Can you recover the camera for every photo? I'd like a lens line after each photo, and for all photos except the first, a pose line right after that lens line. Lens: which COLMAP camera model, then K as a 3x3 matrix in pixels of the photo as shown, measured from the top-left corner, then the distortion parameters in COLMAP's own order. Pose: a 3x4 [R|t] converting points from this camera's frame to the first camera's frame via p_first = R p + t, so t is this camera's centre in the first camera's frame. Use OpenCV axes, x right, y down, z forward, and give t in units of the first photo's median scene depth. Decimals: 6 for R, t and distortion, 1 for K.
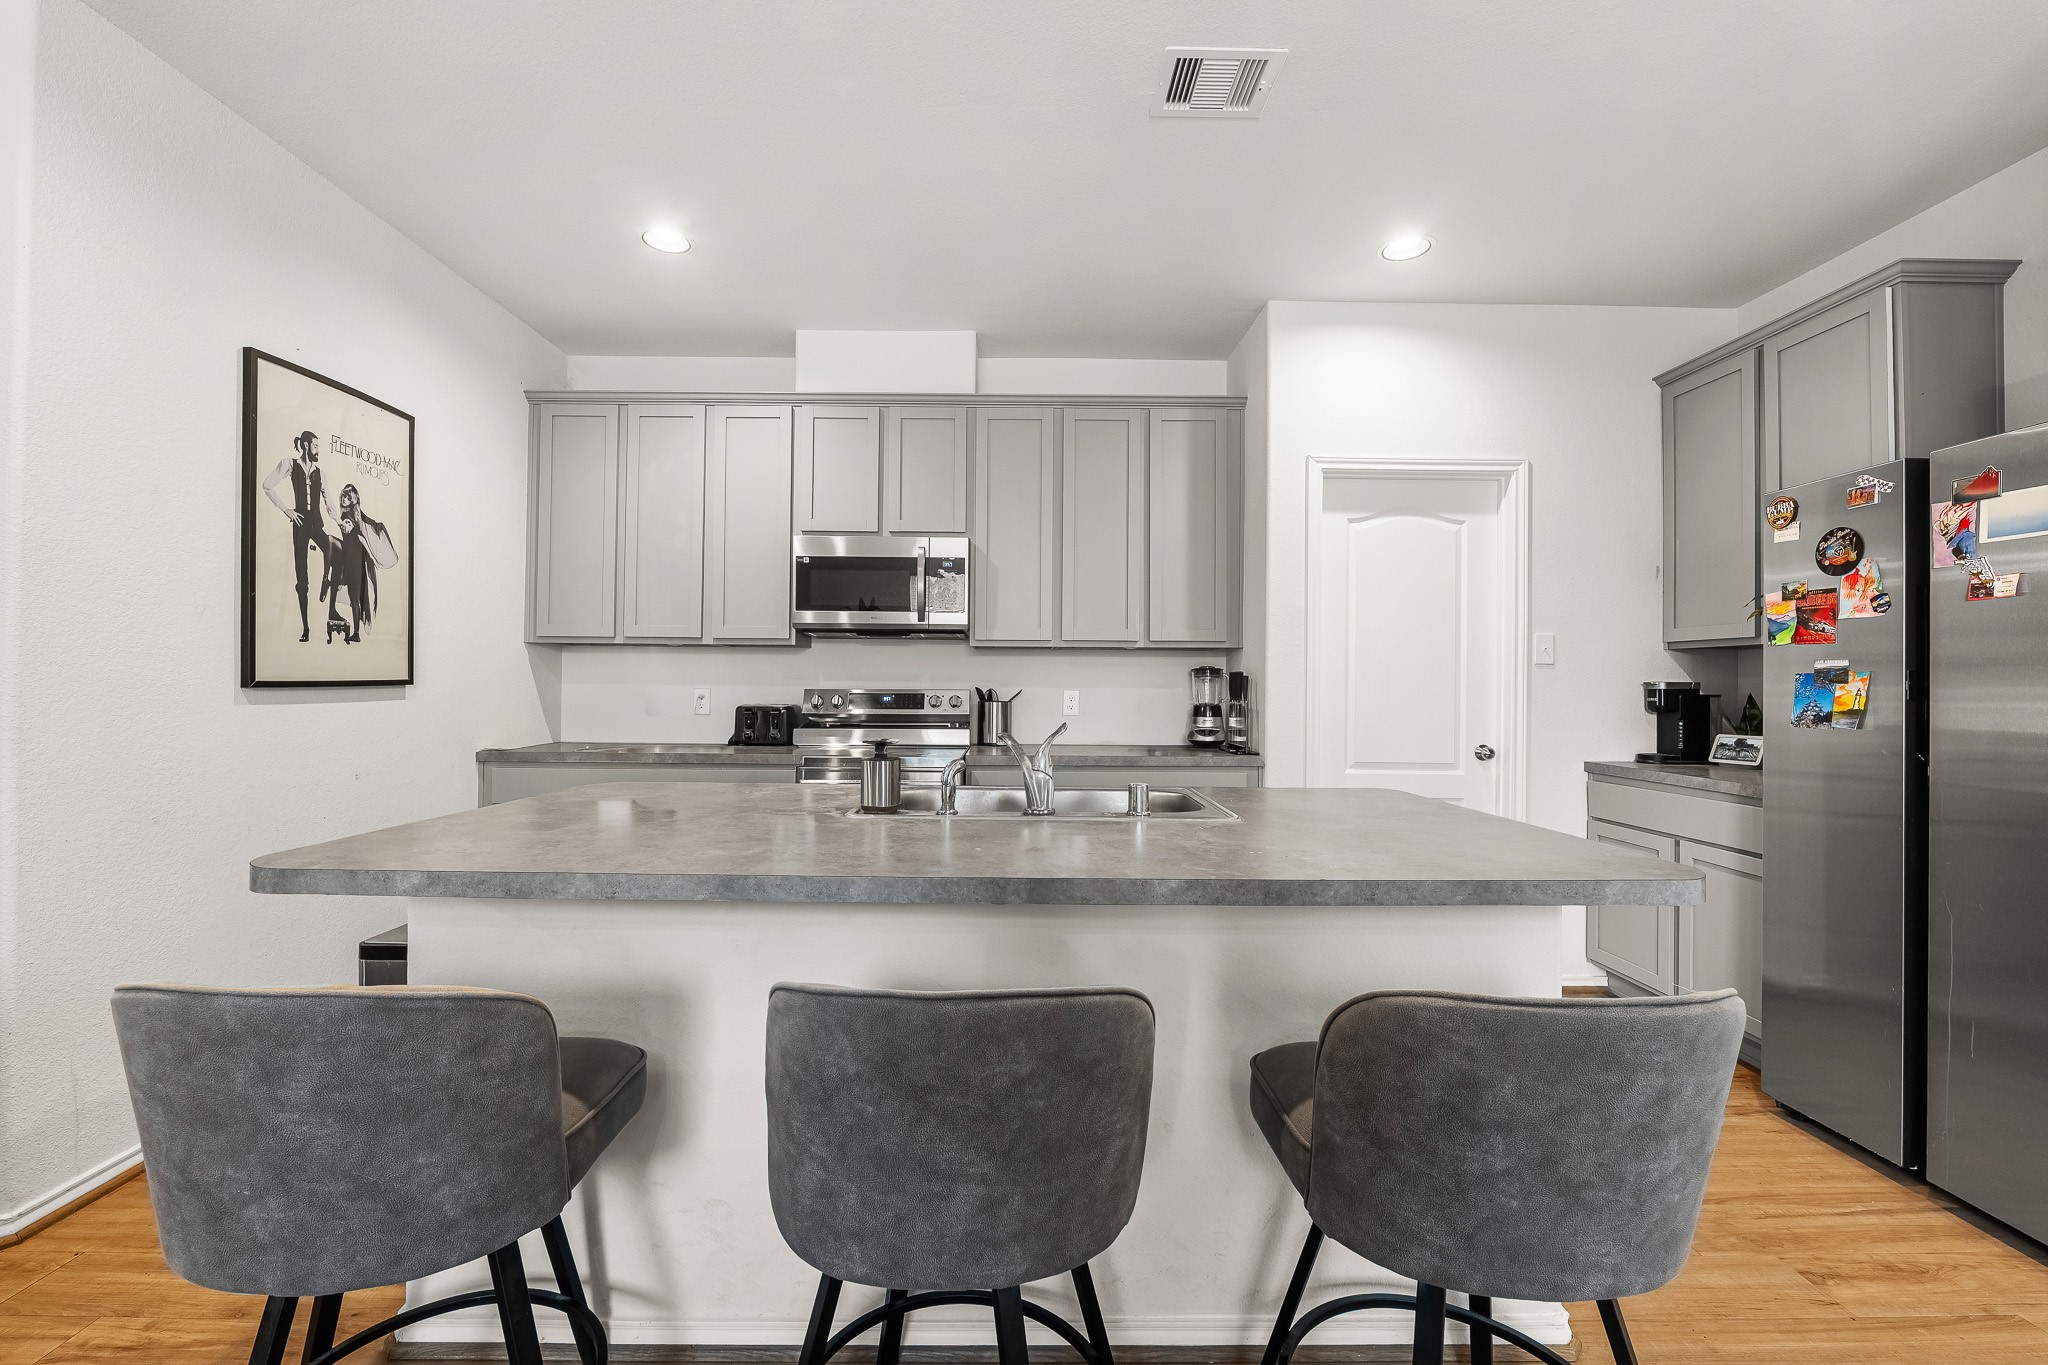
lens RADIAL K [[852.5, 0, 1037.5], [0, 852.5, 672.9], [0, 0, 1]] dist [-0.011354, 0.000514]
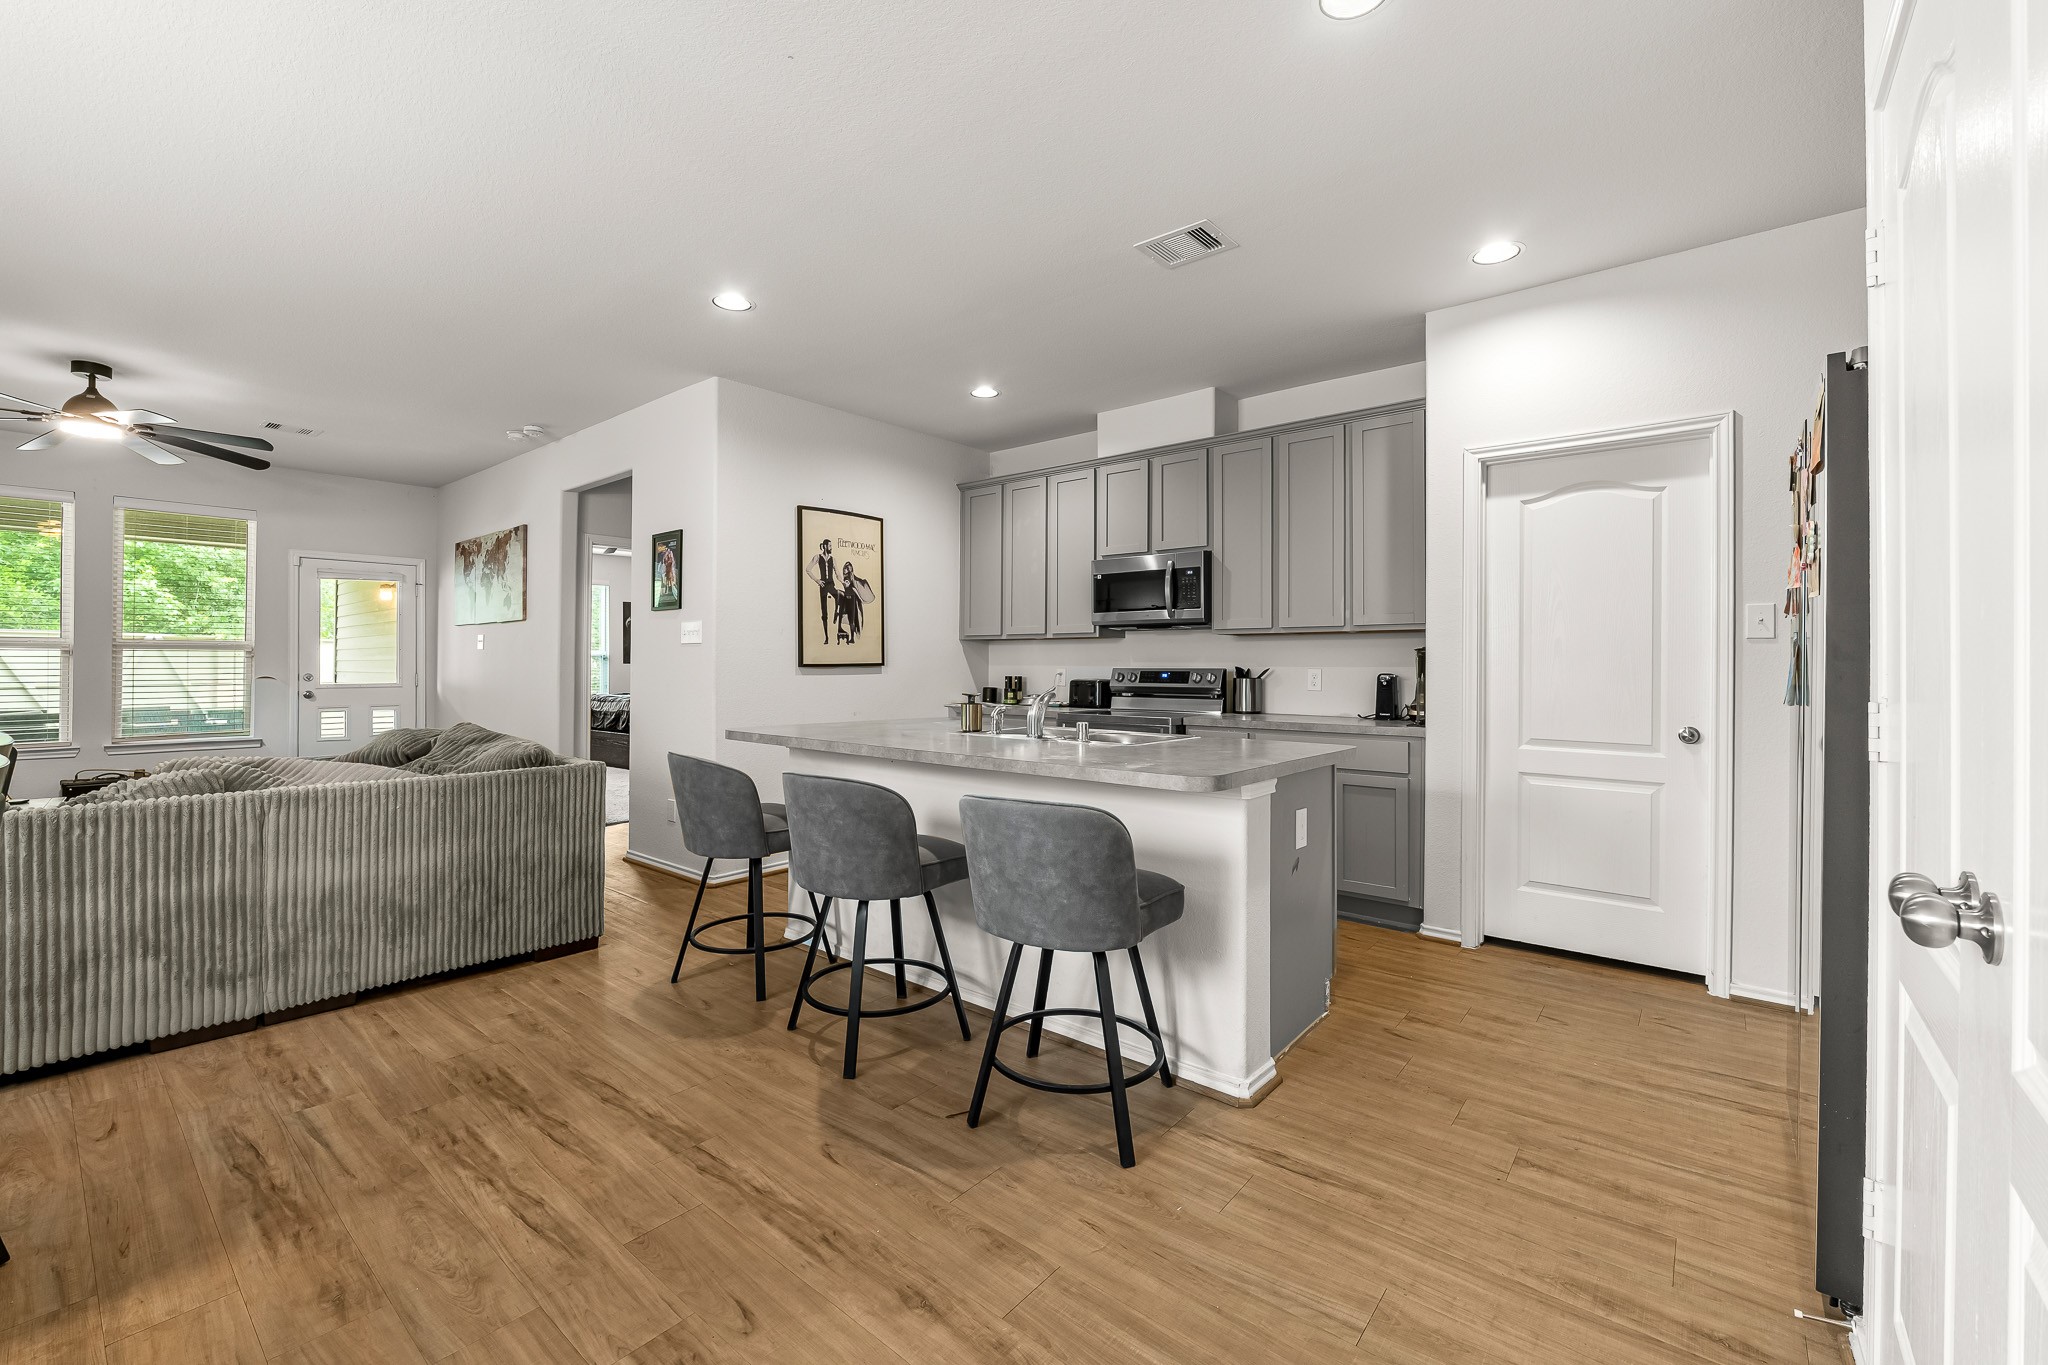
lens RADIAL K [[852.5, 0, 1024.6], [0, 852.5, 659.2], [0, 0, 1]] dist [-0.011354, 0.000514]
pose [[0.764714, -0.008670, -0.644311, 0.705896], [0.012414, 0.999922, 0.001278, 0.001295], [0.644250, -0.008976, 0.764762, -0.215085]]
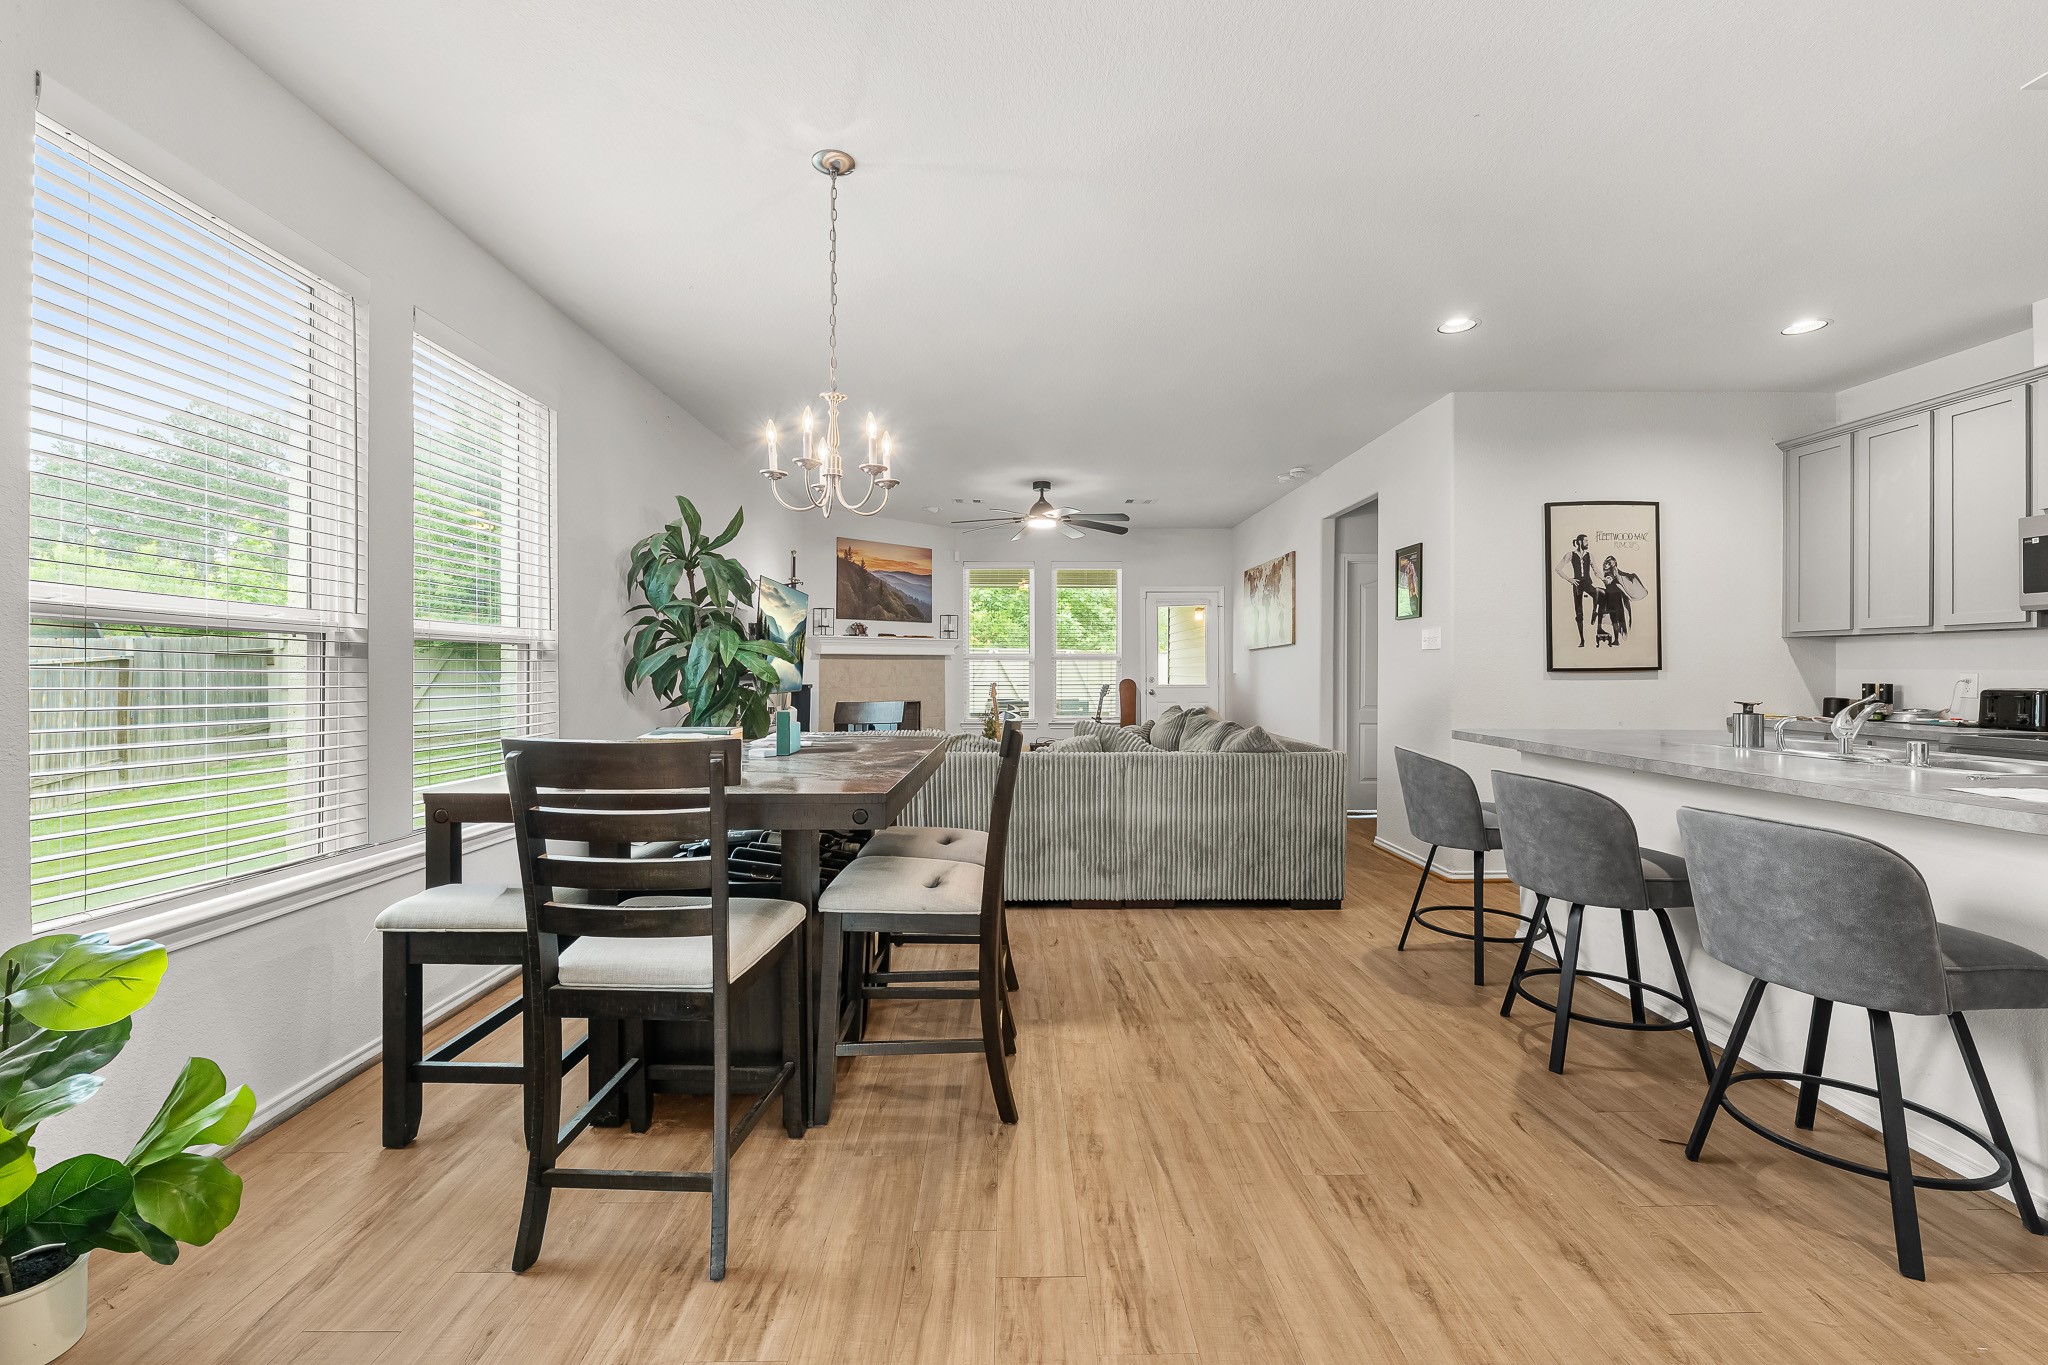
lens RADIAL K [[852.5, 0, 1009.6], [0, 852.5, 671.8], [0, 0, 1]] dist [-0.011354, 0.000514]
pose [[-0.001508, -0.003690, -0.999992, 0.898861], [0.016400, 0.999859, -0.003715, 0.003034], [0.999864, -0.016405, -0.001447, -0.233866]]
